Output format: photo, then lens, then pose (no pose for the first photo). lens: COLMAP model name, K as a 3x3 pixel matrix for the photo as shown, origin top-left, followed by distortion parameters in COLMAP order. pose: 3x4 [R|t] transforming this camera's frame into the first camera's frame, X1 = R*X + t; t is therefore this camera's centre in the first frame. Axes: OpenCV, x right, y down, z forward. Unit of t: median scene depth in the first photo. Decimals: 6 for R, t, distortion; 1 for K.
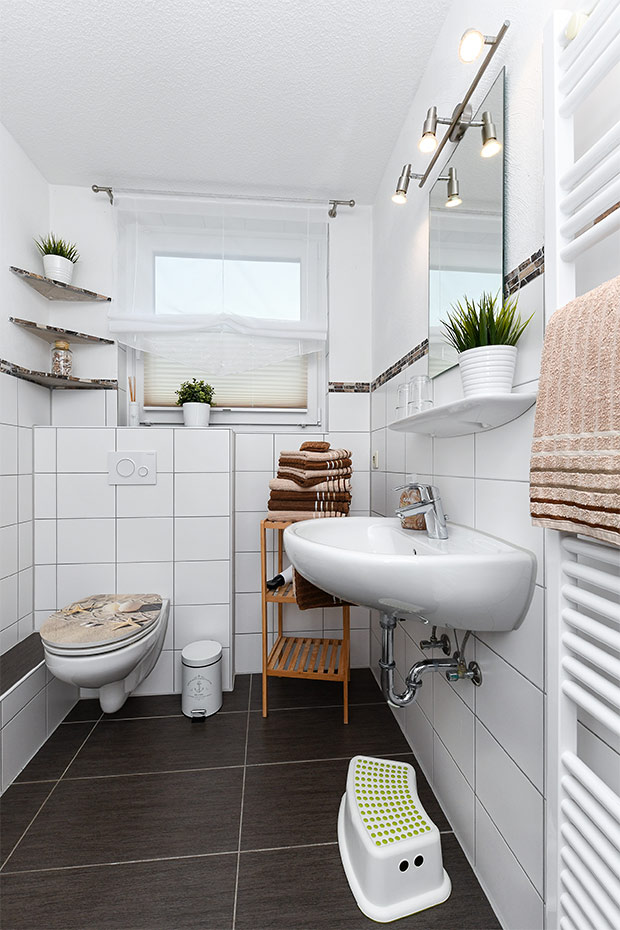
lens RADIAL K [[379.3, 0, 309.2], [0, 379.3, 462.4], [0, 0, 1]] dist [-0.003031, -0.000443]
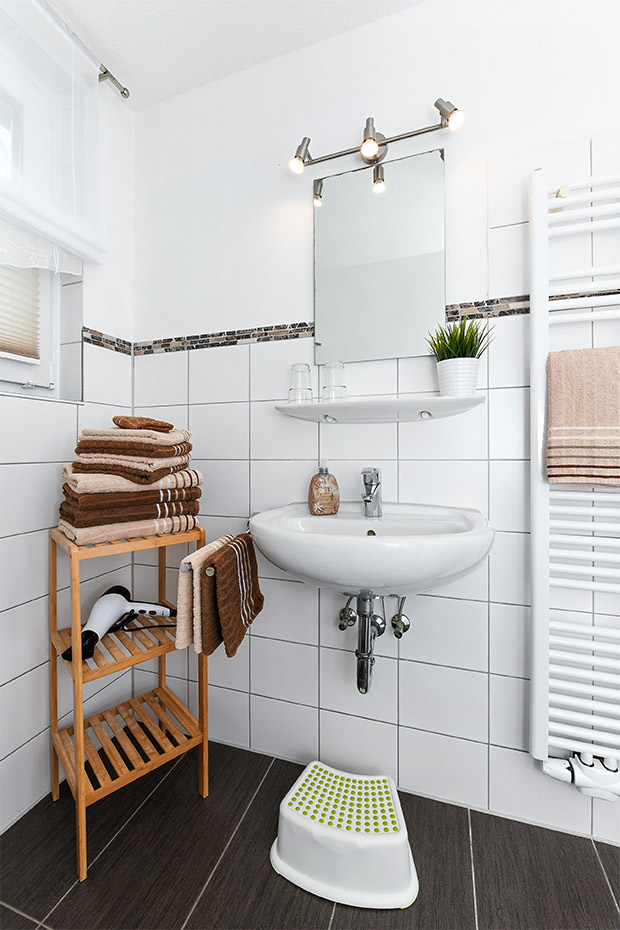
lens RADIAL K [[400.0, 0, 307.7], [0, 400.0, 456.2], [0, 0, 1]] dist [0.002930, -0.001036]
pose [[0.424477, -0.004863, 0.905426, -0.519814], [0.006368, 0.999977, 0.002385, 0.016802], [-0.905416, 0.004753, 0.424498, 0.454326]]
